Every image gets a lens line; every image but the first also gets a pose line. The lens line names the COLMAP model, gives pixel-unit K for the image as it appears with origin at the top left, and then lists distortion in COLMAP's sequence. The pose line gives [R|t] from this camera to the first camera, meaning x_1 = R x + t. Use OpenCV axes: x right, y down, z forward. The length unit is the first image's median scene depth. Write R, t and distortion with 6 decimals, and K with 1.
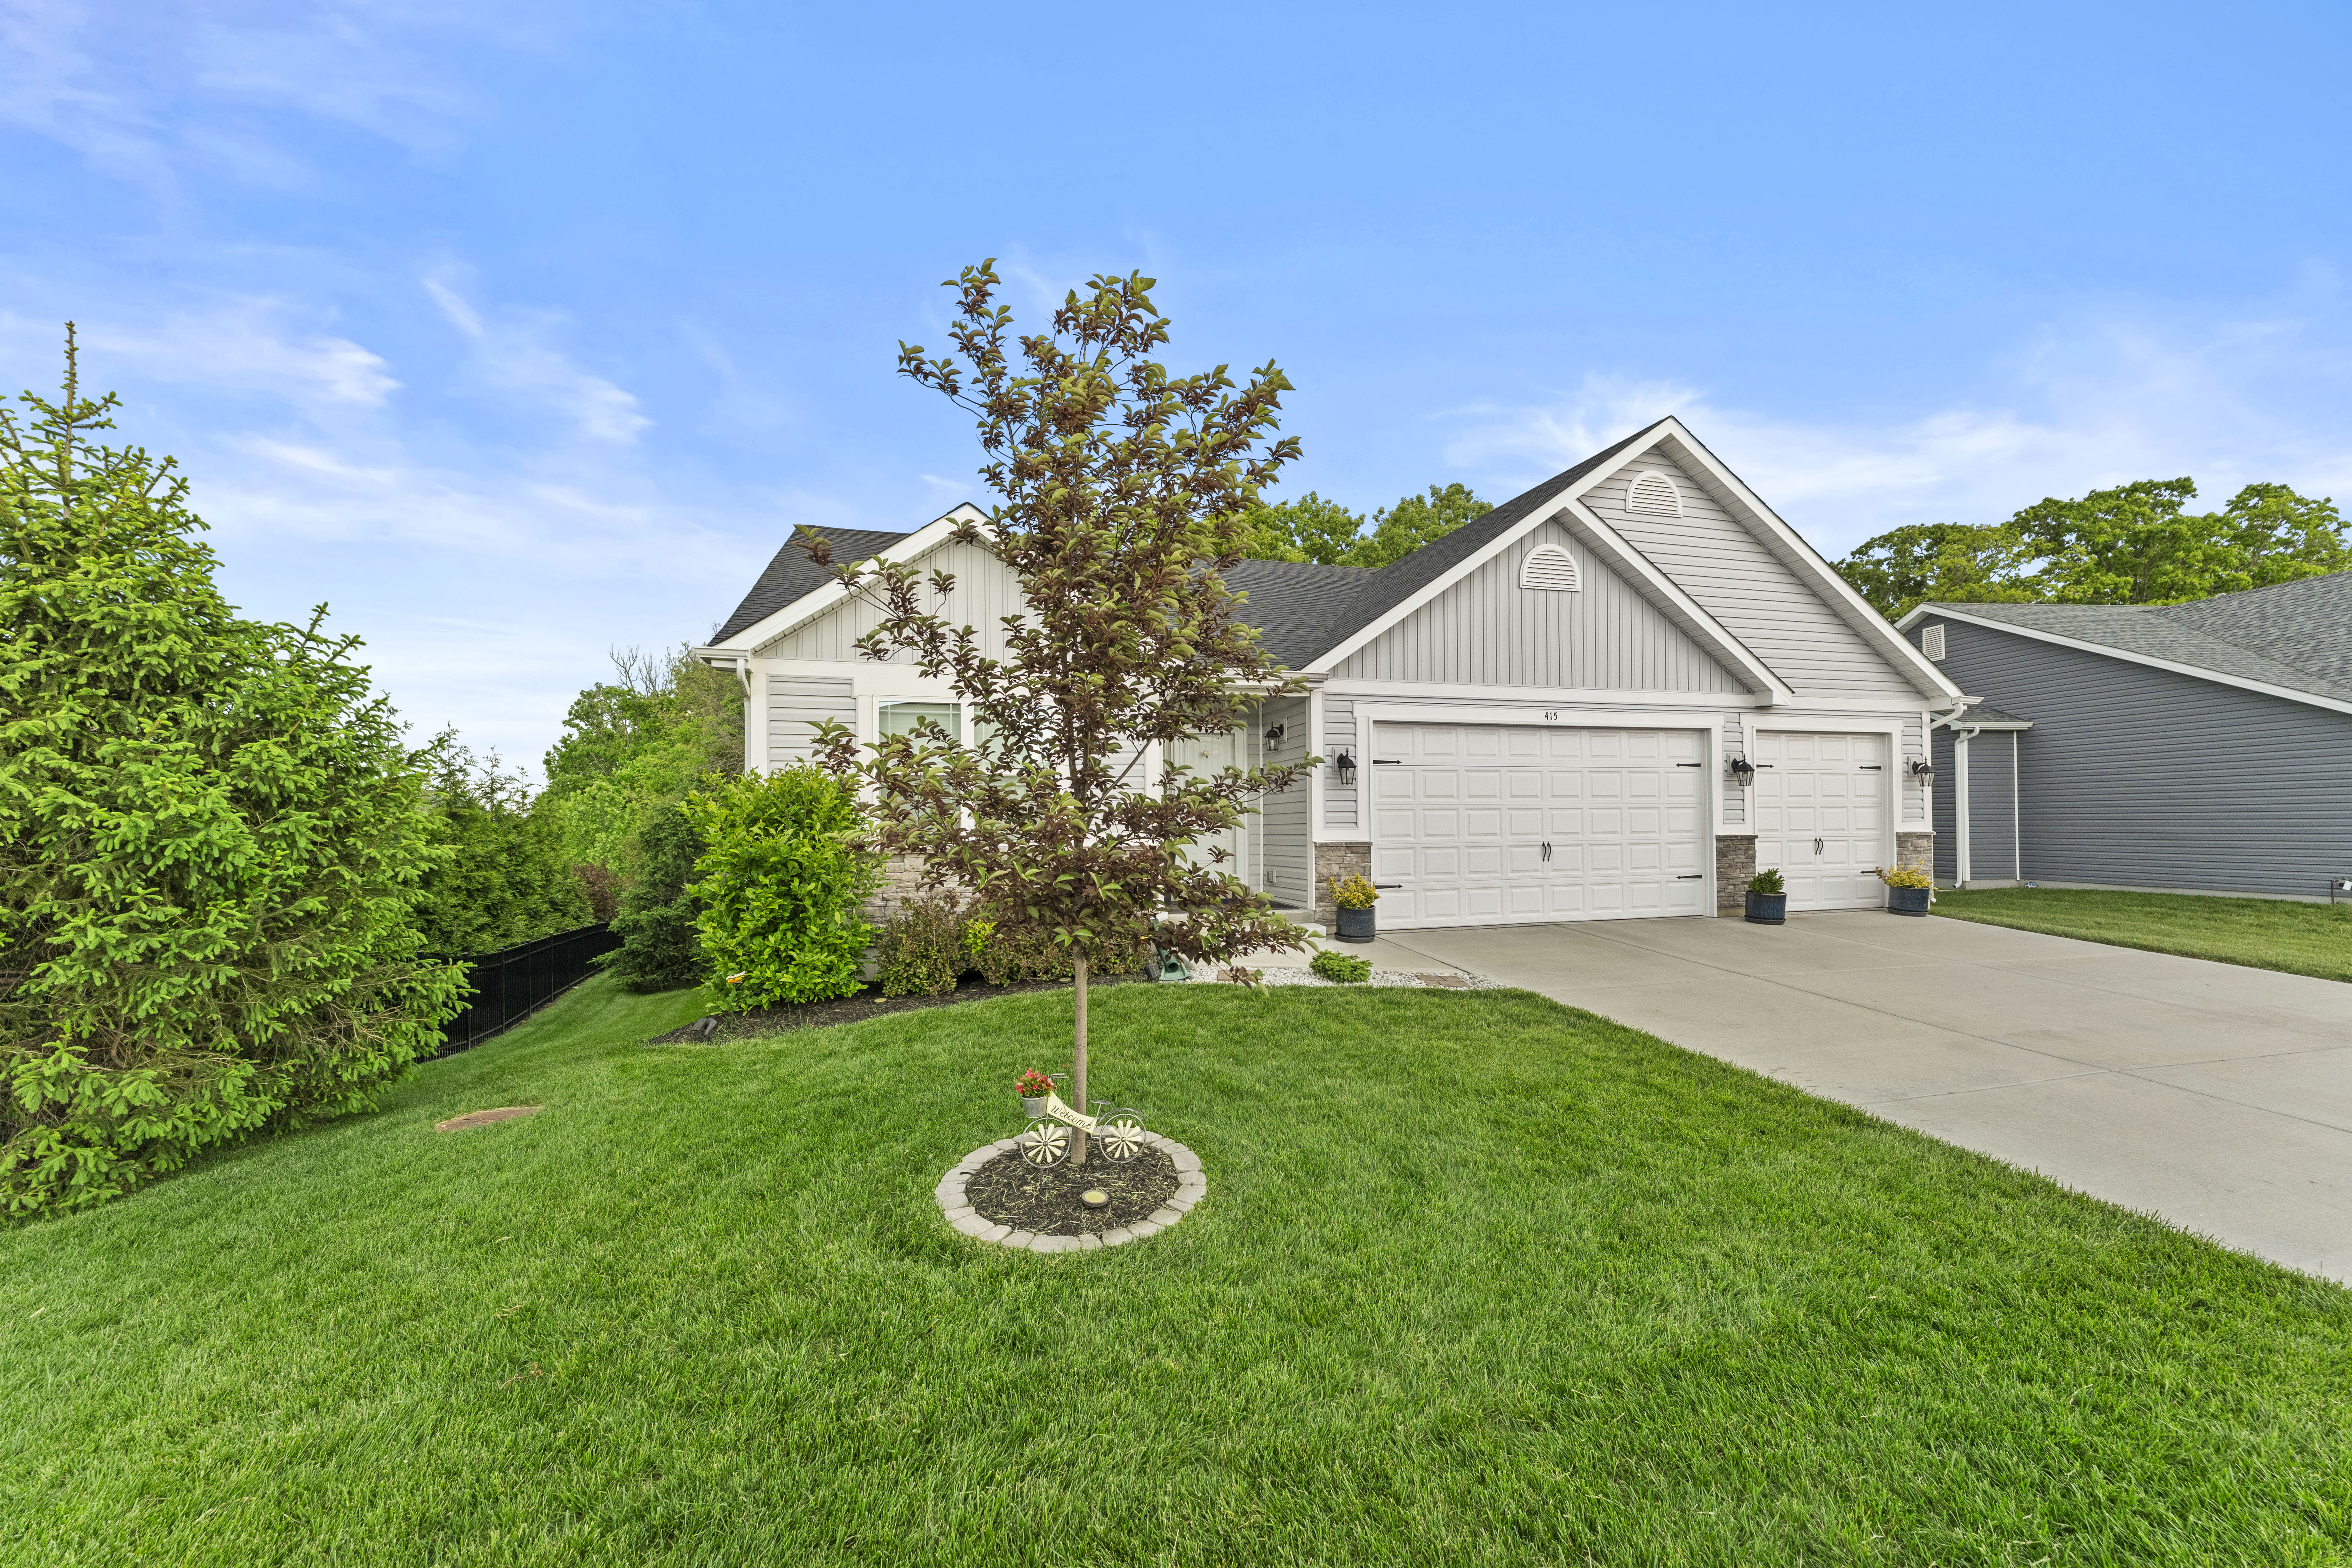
lens RADIAL K [[953.4, 0, 1193.6], [0, 953.4, 789.0], [0, 0, 1]] dist [-0.003422, -0.000321]
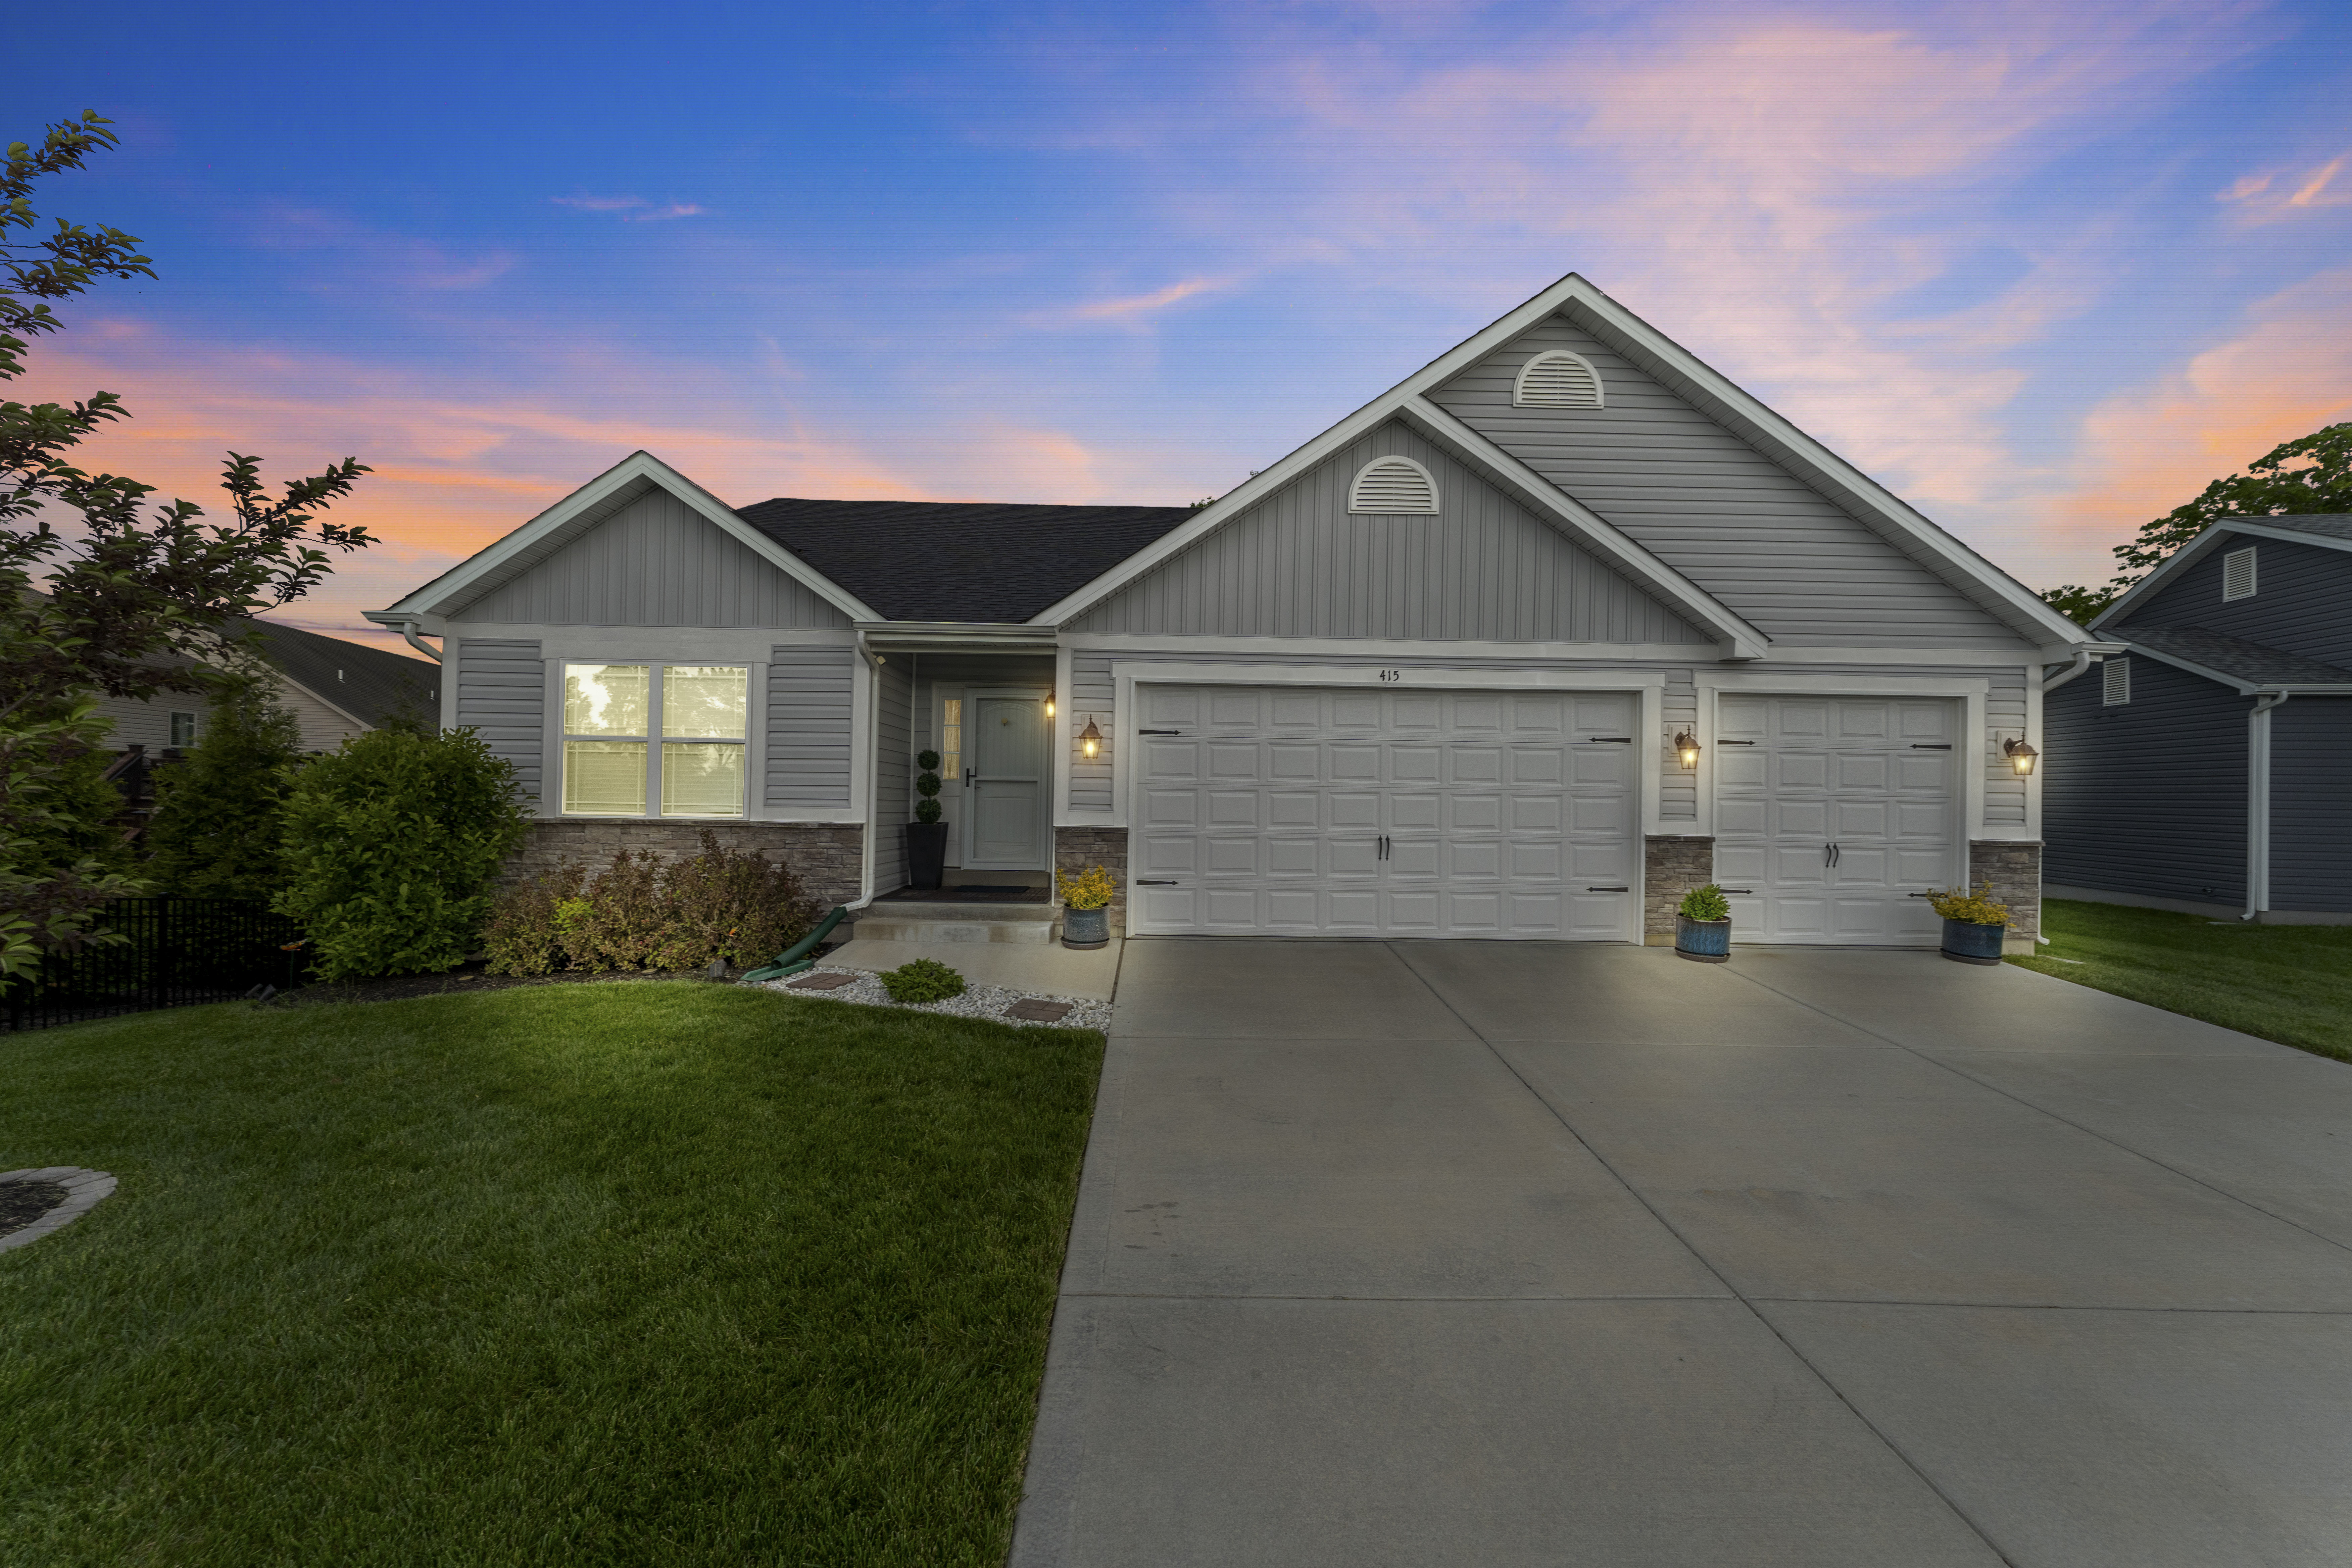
lens RADIAL K [[953.4, 0, 1173.2], [0, 953.4, 768.6], [0, 0, 1]] dist [-0.003422, -0.000321]
pose [[0.961029, 0.017406, -0.275898, 0.398606], [-0.015502, 0.999839, 0.009078, -0.004275], [0.276012, -0.004447, 0.961144, 0.186421]]
